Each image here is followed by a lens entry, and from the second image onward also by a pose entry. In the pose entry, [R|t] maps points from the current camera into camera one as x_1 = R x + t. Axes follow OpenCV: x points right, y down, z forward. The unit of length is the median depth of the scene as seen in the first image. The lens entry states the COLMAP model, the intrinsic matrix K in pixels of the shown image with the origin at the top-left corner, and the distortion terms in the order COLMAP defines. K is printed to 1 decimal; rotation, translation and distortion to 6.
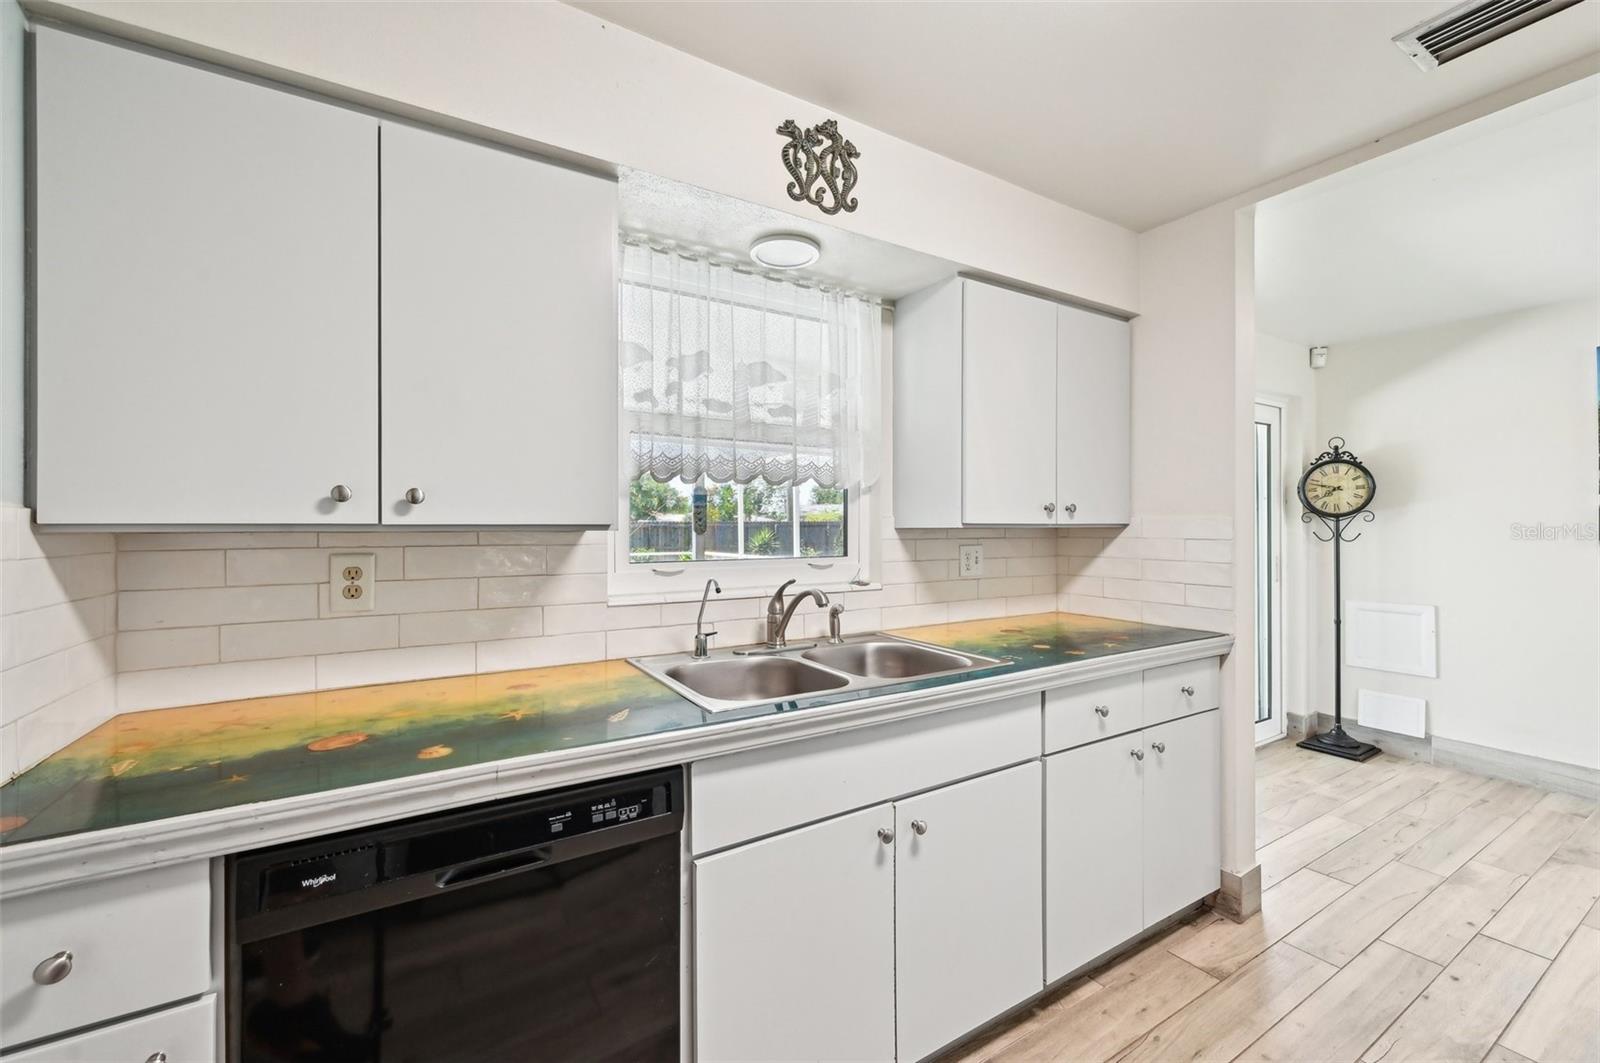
lens RADIAL K [[648.0, 0, 803.0], [0, 648.0, 522.8], [0, 0, 1]] dist [0.002274, 0.000539]
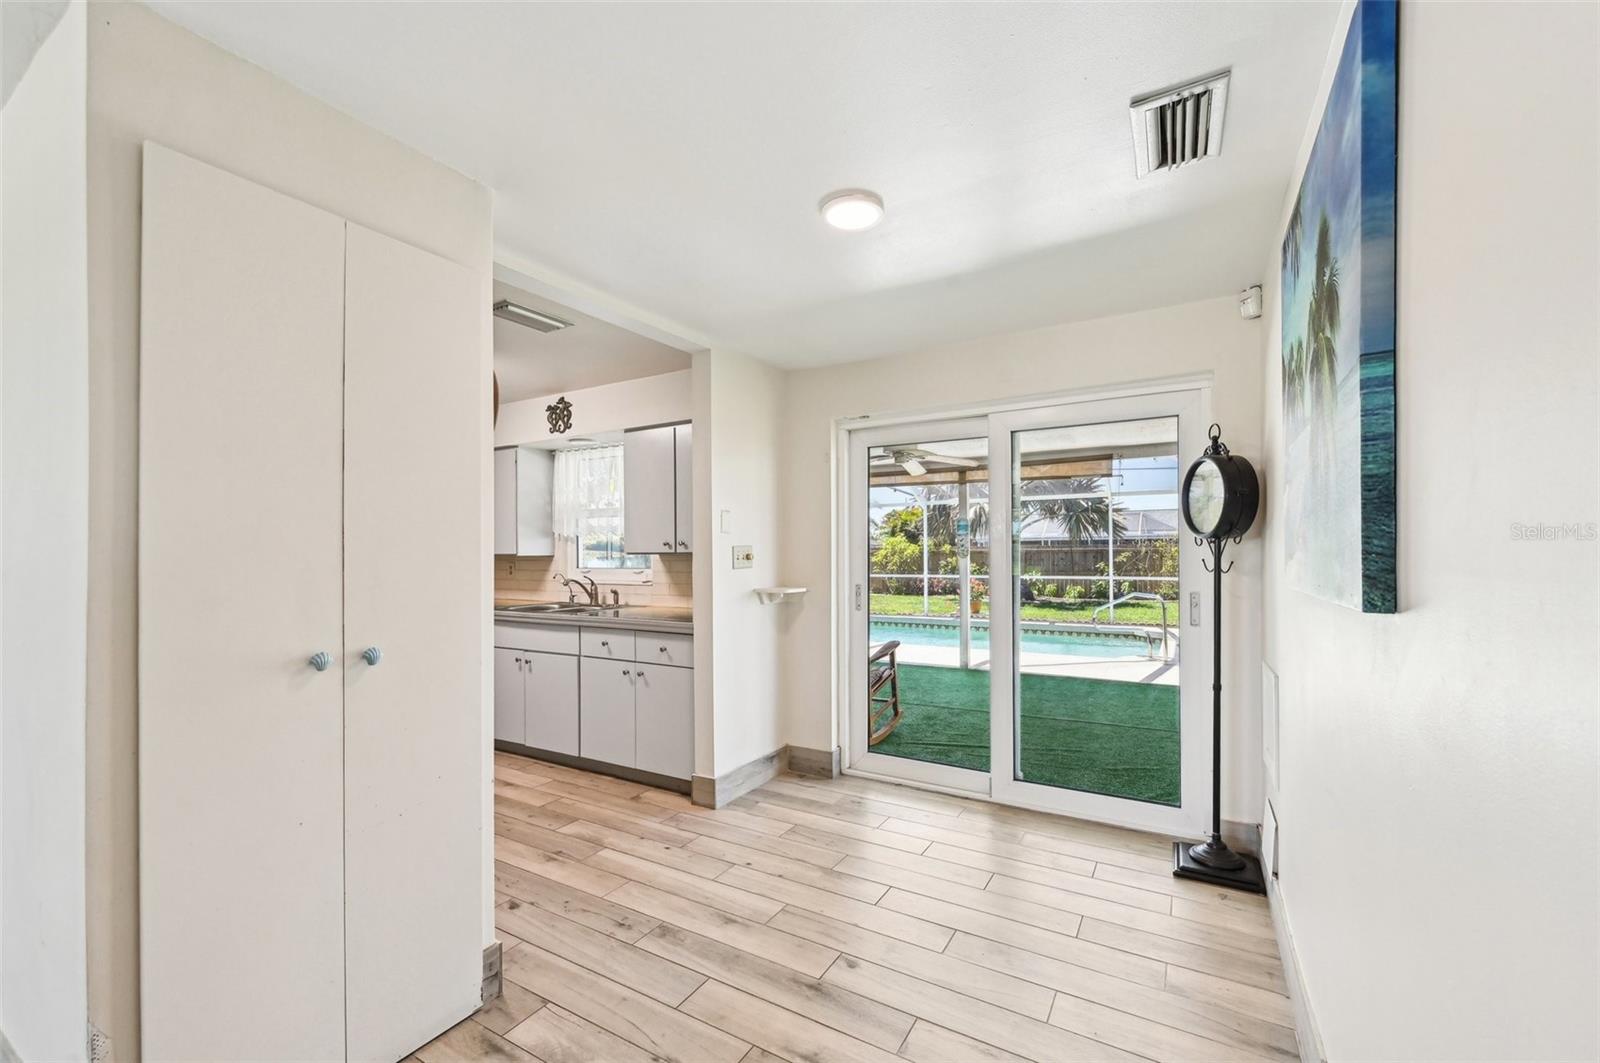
lens RADIAL K [[648.0, 0, 797.5], [0, 648.0, 544.0], [0, 0, 1]] dist [0.002274, 0.000539]
pose [[0.471705, -0.012527, -0.881668, 2.544530], [0.011276, 0.999903, -0.008175, -0.003603], [0.881684, -0.006085, 0.471800, 0.560853]]
